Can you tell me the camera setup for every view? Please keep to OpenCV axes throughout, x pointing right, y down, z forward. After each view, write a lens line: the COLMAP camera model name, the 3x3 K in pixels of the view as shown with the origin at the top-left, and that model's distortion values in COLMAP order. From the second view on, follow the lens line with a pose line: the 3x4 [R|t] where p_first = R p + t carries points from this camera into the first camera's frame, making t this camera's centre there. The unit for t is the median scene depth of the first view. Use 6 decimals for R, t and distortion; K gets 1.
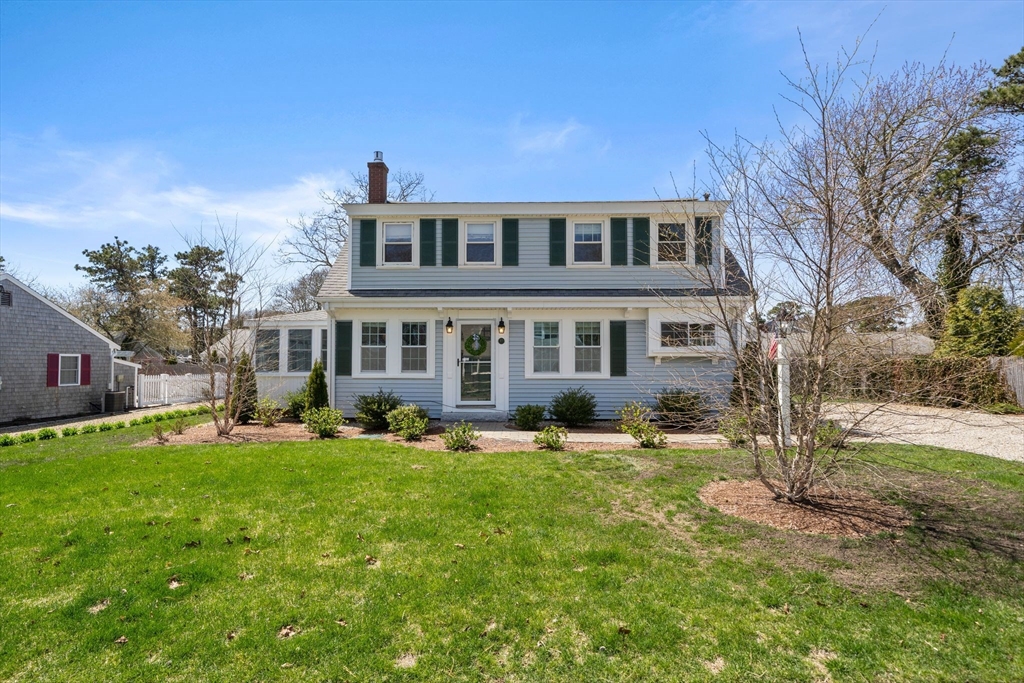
lens RADIAL K [[423.1, 0, 460.4], [0, 423.1, 347.1], [0, 0, 1]] dist [-0.000408, -0.000017]
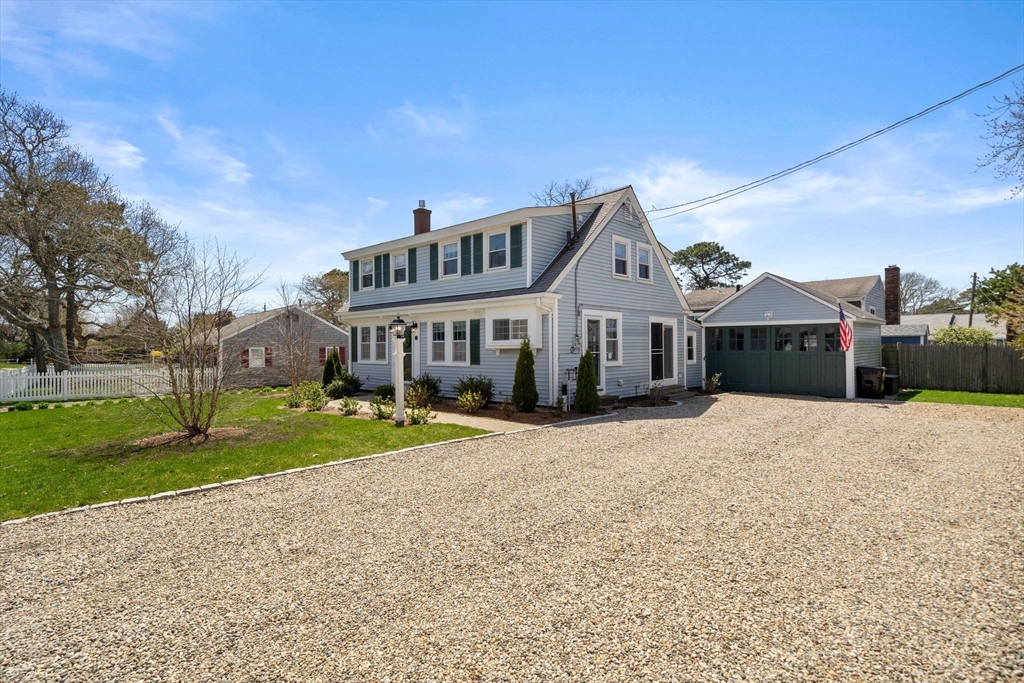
lens RADIAL K [[477.9, 0, 514.3], [0, 477.9, 360.1], [0, 0, 1]] dist [-0.000029, -0.000097]
pose [[0.779505, 0.009686, -0.626321, 1.322554], [0.023776, 0.998702, 0.045036, -0.004879], [0.625945, -0.049997, 0.778263, -0.009463]]
